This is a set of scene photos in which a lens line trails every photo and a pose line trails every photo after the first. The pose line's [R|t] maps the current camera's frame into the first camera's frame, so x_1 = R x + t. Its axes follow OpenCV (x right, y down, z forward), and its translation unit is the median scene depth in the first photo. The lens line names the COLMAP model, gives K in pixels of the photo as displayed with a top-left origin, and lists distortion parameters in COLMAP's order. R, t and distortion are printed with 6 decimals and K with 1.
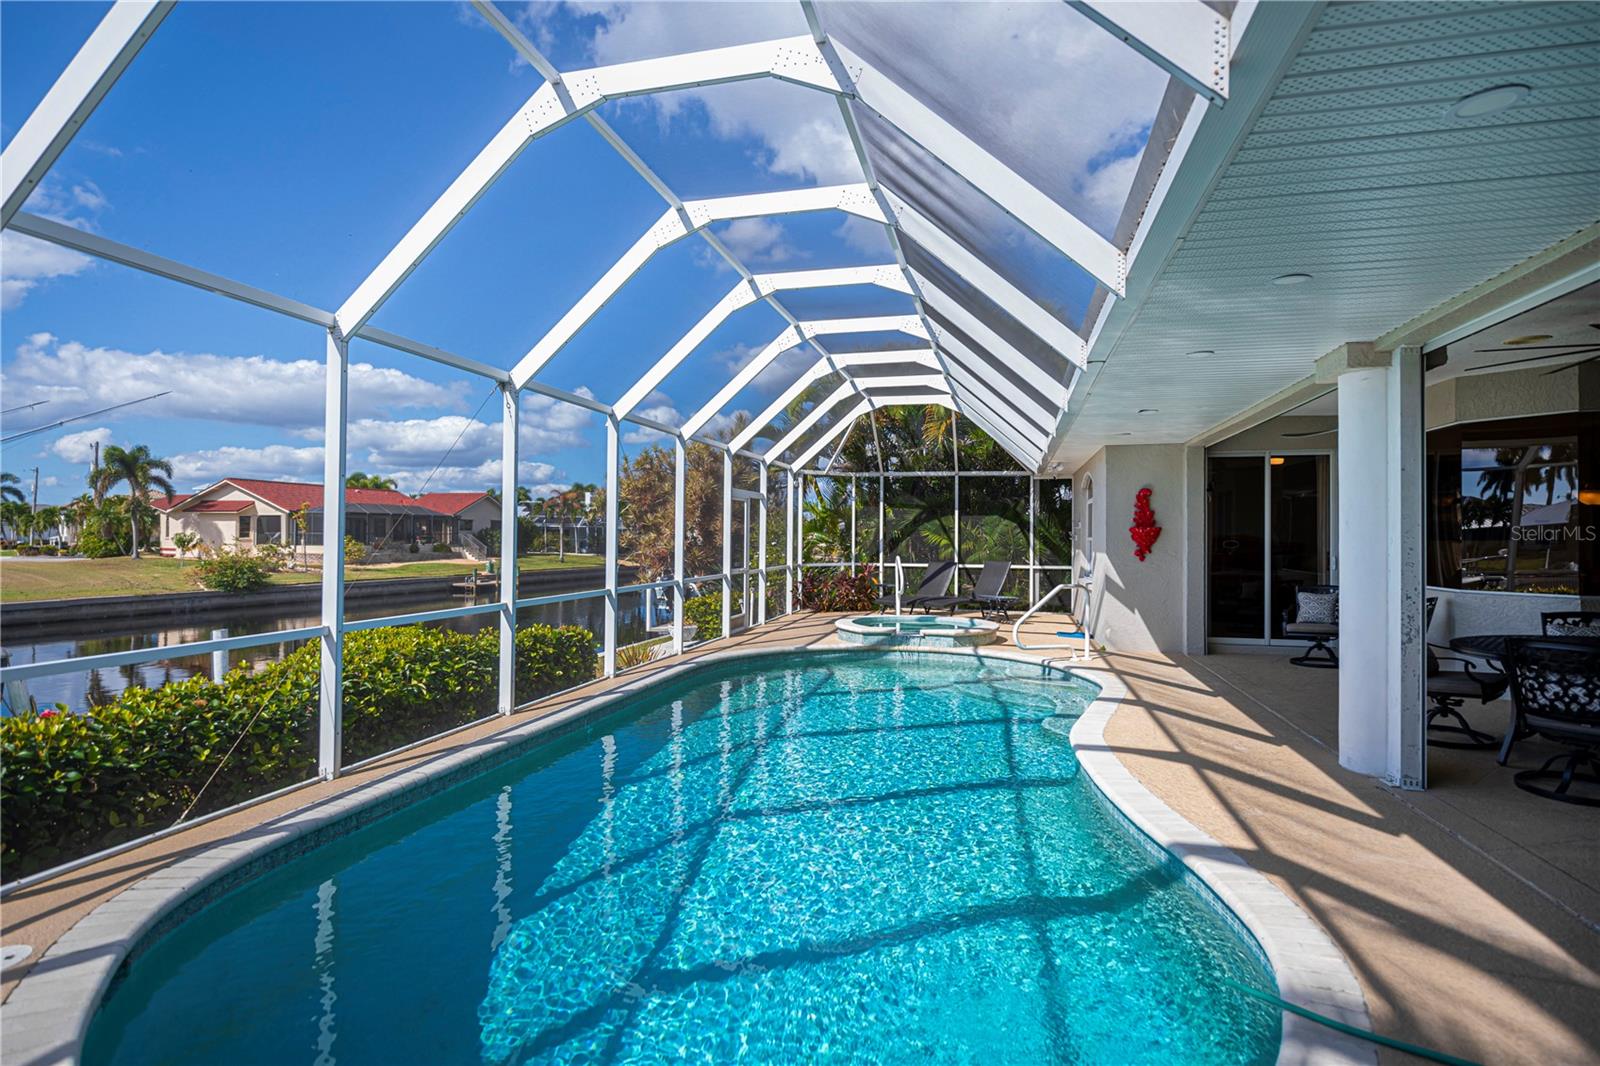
lens RADIAL K [[798.7, 0, 816.3], [0, 798.7, 528.4], [0, 0, 1]] dist [-0.003525, -0.001920]
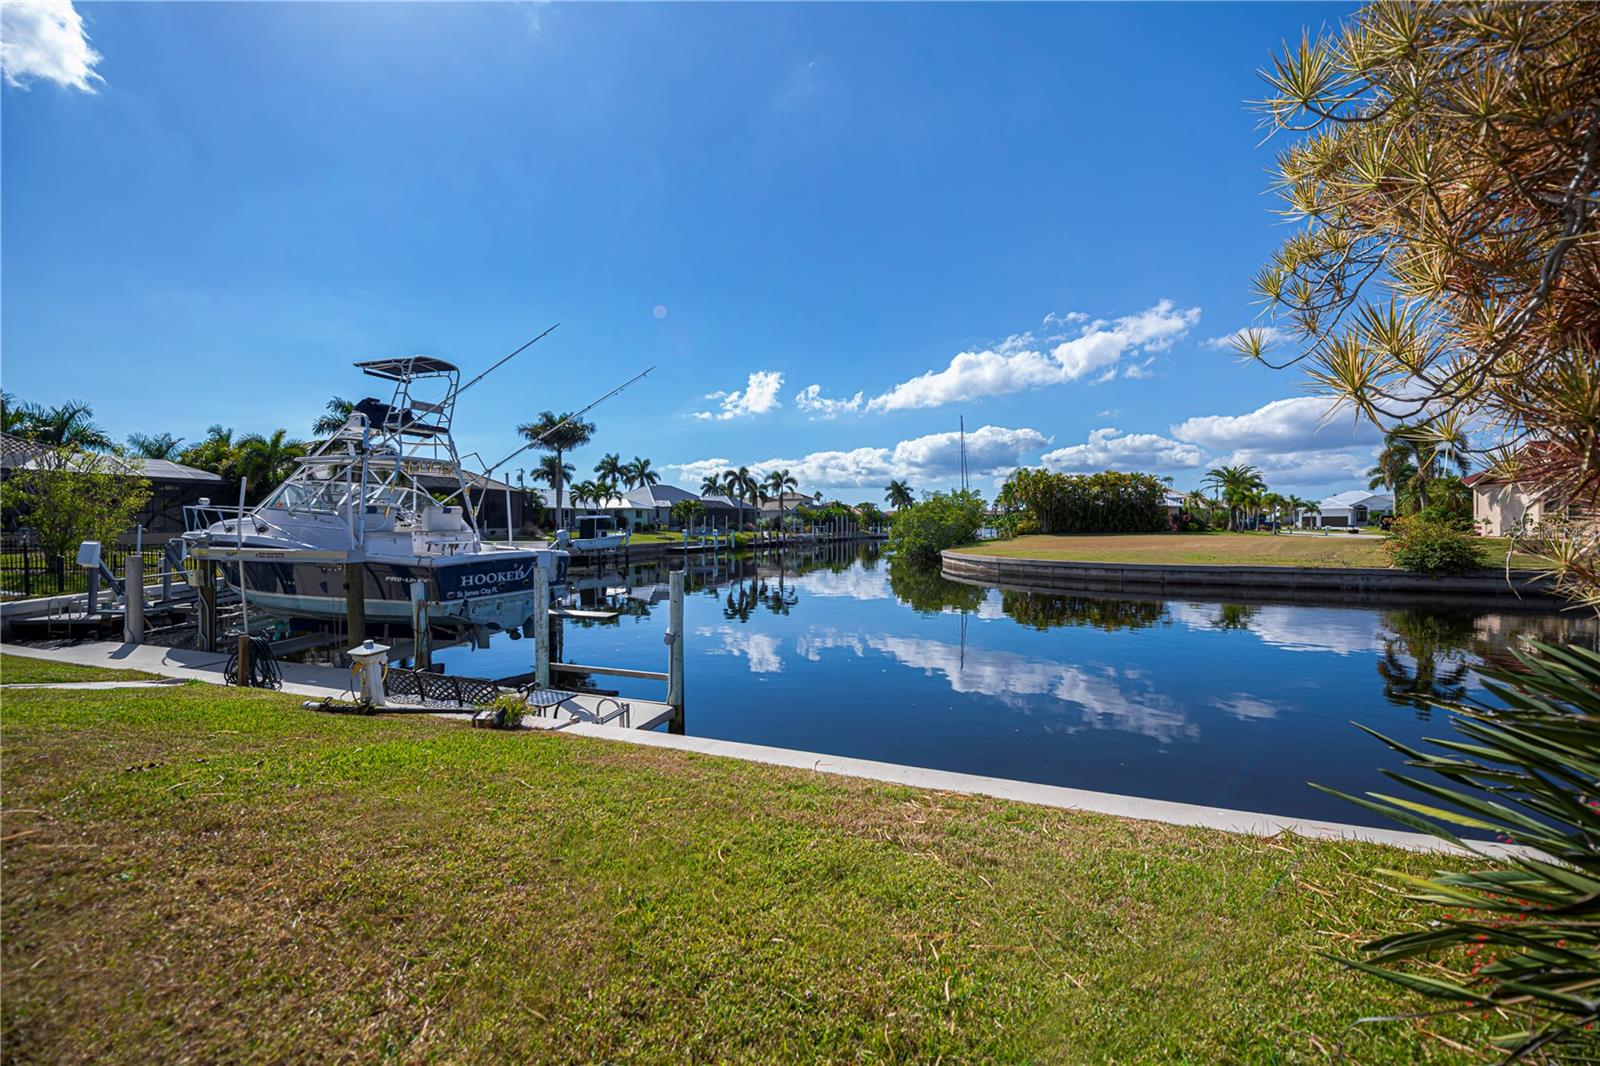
lens RADIAL K [[642.1, 0, 800.0], [0, 642.1, 533.0], [0, 0, 1]] dist [-0.007019, 0.000066]
pose [[-0.084394, 0.010051, -0.996382, -0.007942], [0.010785, 0.999900, 0.009173, 0.026872], [0.996374, -0.009972, -0.084494, 0.434067]]
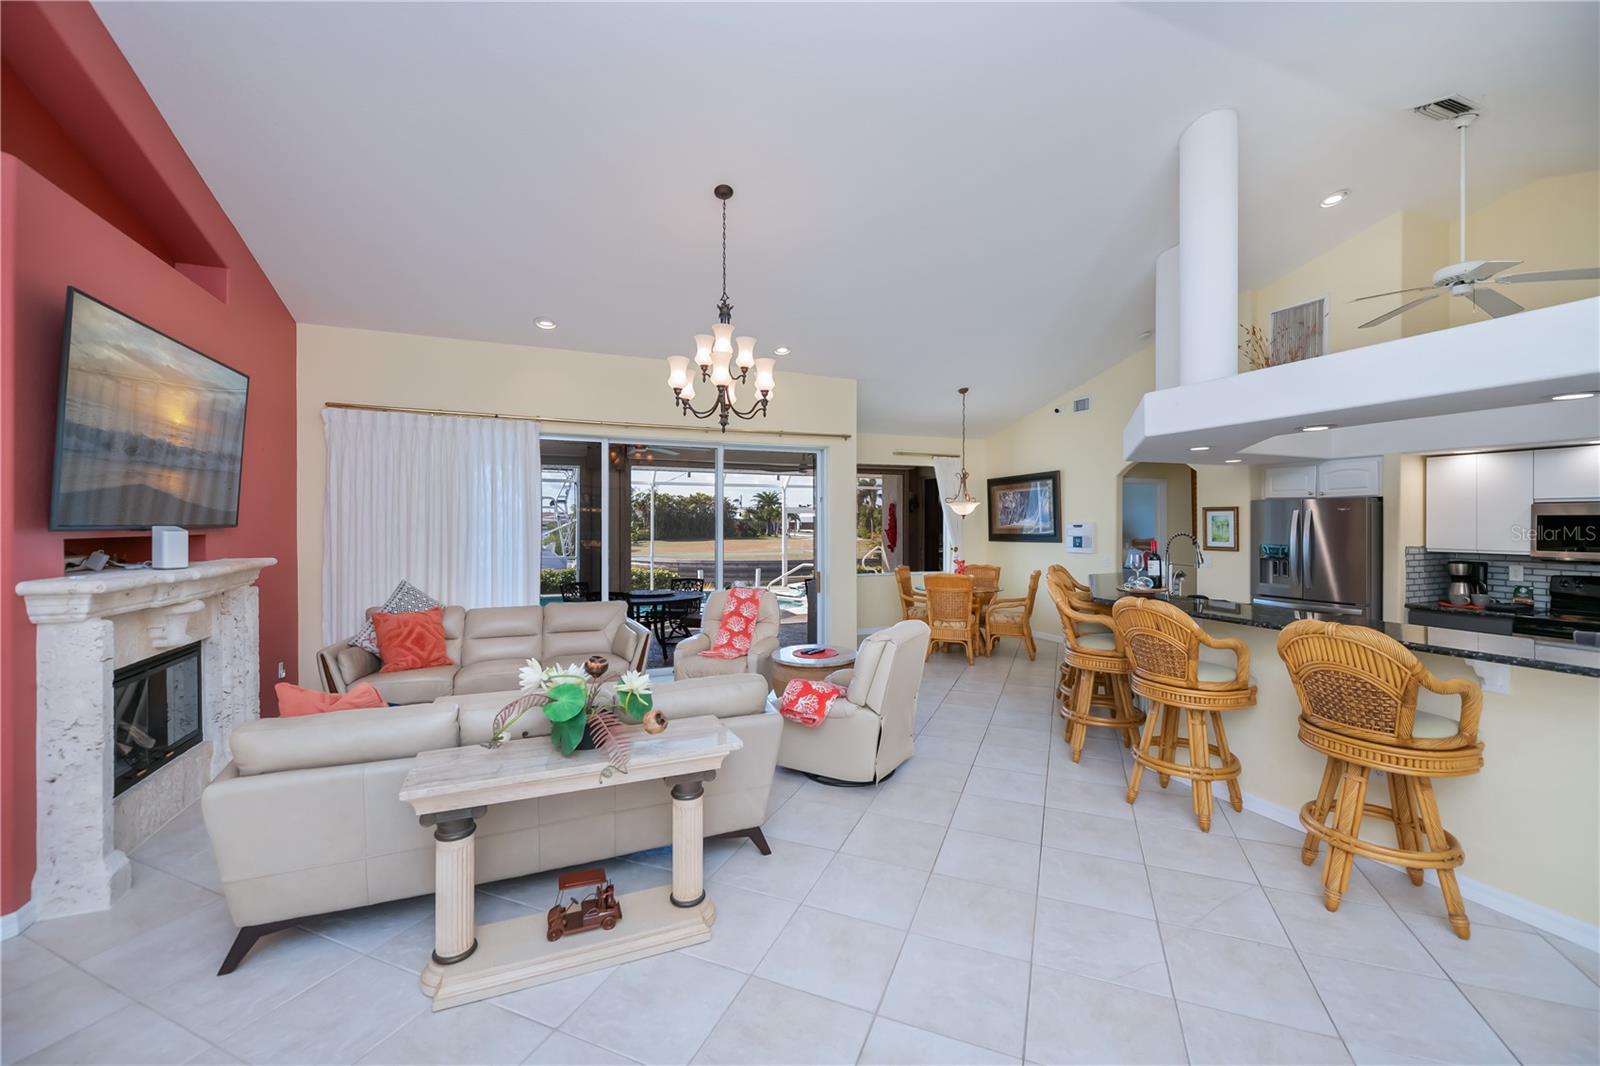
lens RADIAL K [[630.5, 0, 804.4], [0, 630.5, 525.7], [0, 0, 1]] dist [-0.002278, -0.000255]
pose [[0.589034, -0.002445, -0.808104, 0.306844], [0.010999, 0.999927, 0.004992, -0.003970], [0.808033, -0.011829, 0.589018, 0.044927]]
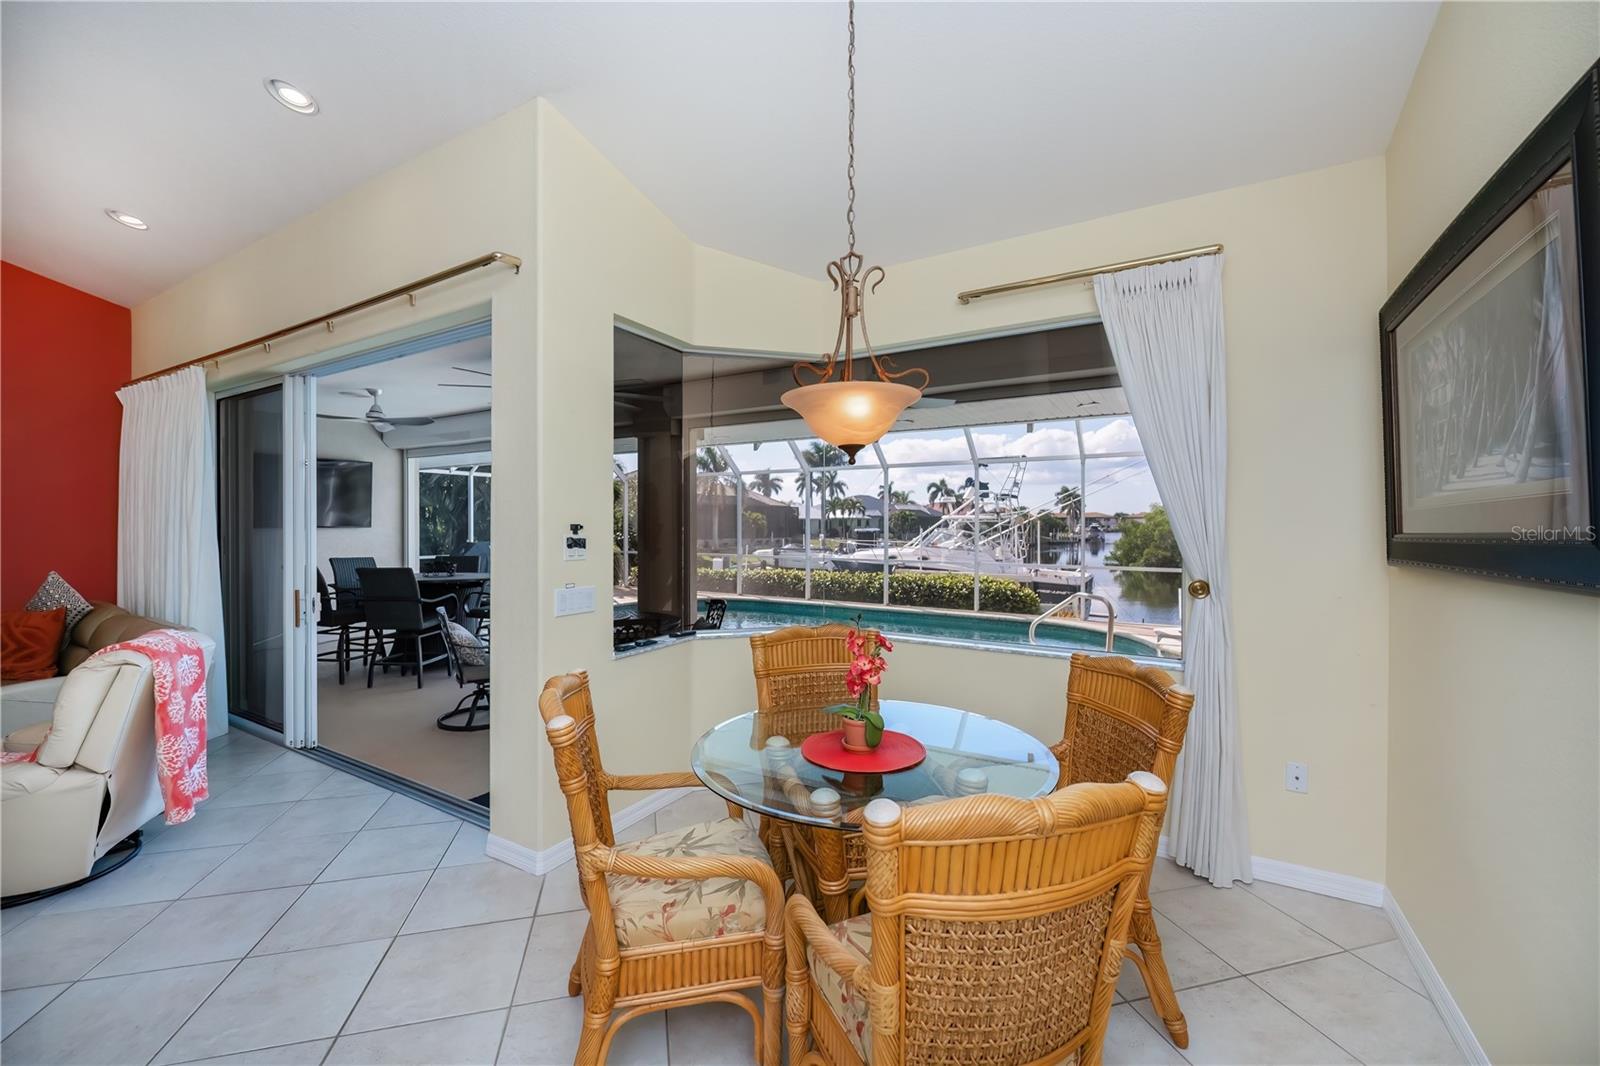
lens RADIAL K [[621.2, 0, 803.8], [0, 621.2, 524.2], [0, 0, 1]] dist [0.000240, -0.000016]
pose [[-0.291984, -0.006140, -0.956403, 0.228041], [0.007030, 0.999939, -0.008565, 0.000193], [0.956397, -0.009225, -0.291923, 0.201047]]
